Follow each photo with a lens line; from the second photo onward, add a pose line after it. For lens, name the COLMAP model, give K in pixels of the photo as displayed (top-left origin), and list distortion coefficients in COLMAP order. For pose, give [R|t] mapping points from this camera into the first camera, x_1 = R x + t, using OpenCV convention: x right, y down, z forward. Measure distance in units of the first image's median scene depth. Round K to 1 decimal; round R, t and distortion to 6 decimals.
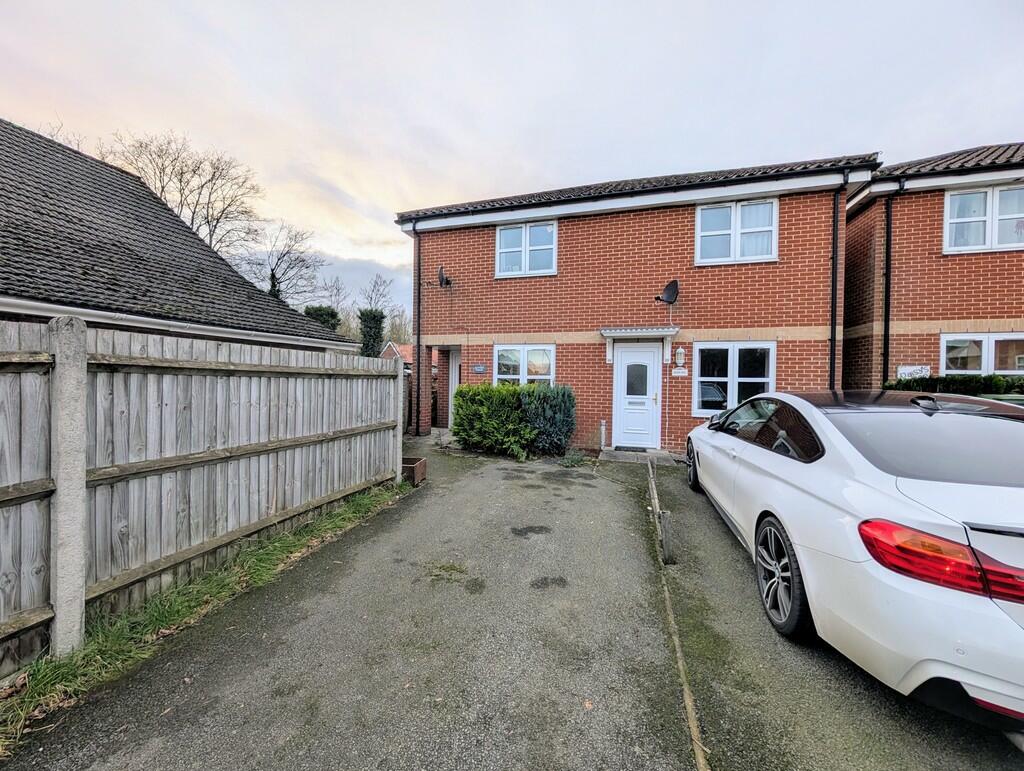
lens RADIAL K [[385.9, 0, 511.5], [0, 385.9, 382.6], [0, 0, 1]] dist [-0.003156, 0.000820]
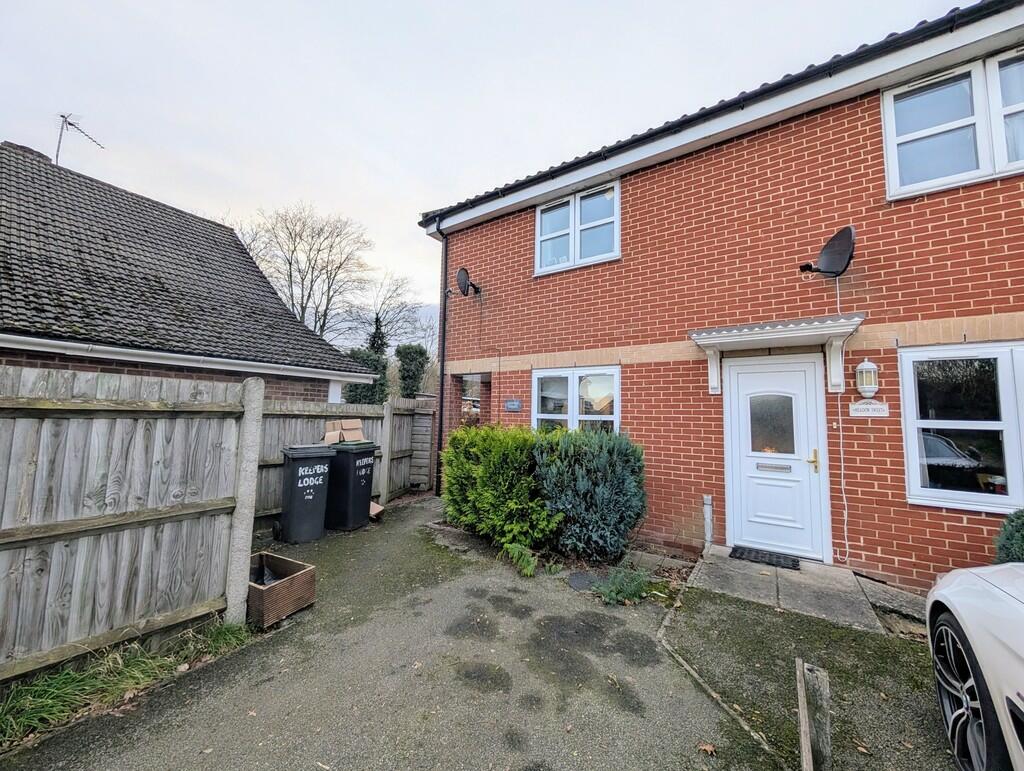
lens RADIAL K [[385.9, 0, 512.5], [0, 385.9, 382.8], [0, 0, 1]] dist [-0.003156, 0.000820]
pose [[0.953939, -0.020225, -0.299318, 0.140509], [-0.010417, 0.994890, -0.100426, -0.005986], [0.299820, 0.098918, 0.948854, 0.370068]]
